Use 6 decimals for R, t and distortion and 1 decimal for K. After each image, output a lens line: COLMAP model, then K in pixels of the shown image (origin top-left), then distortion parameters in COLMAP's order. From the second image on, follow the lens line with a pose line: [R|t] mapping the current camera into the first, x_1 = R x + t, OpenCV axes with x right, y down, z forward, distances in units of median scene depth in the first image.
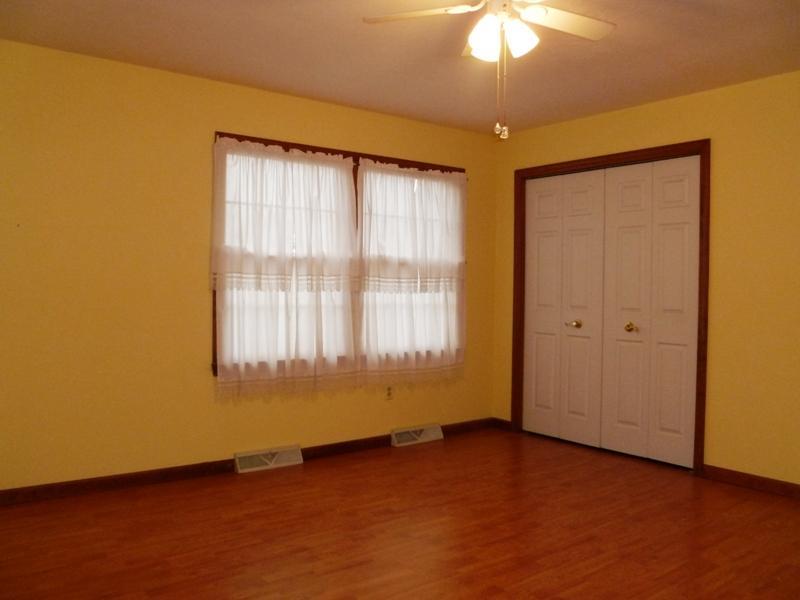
lens RADIAL K [[667.8, 0, 400.0], [0, 667.8, 300.0], [0, 0, 1]] dist [-0.050809, -0.001659]
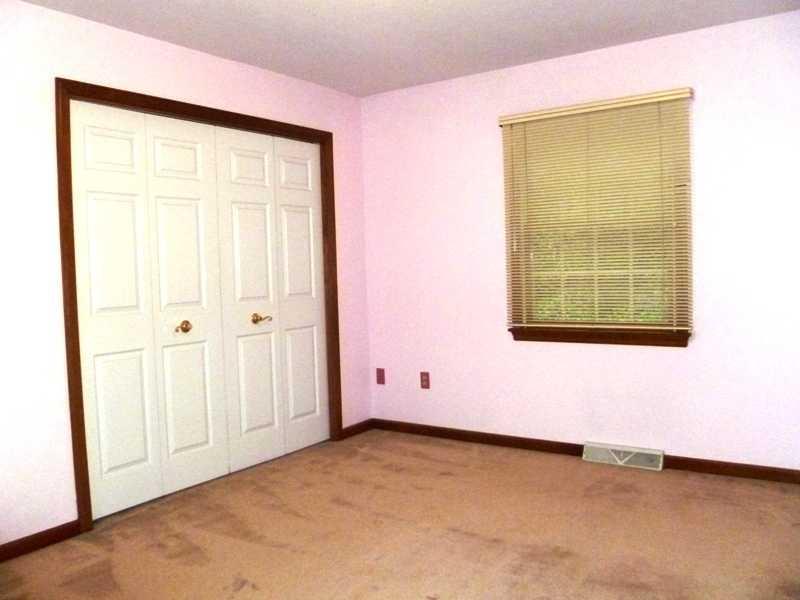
lens RADIAL K [[667.8, 0, 400.0], [0, 667.8, 300.0], [0, 0, 1]] dist [-0.050809, -0.001659]
pose [[-0.313699, -0.041919, 0.948597, -0.589799], [0.061935, 0.995994, 0.064496, -0.029975], [-0.947500, 0.078984, -0.309846, 1.176455]]
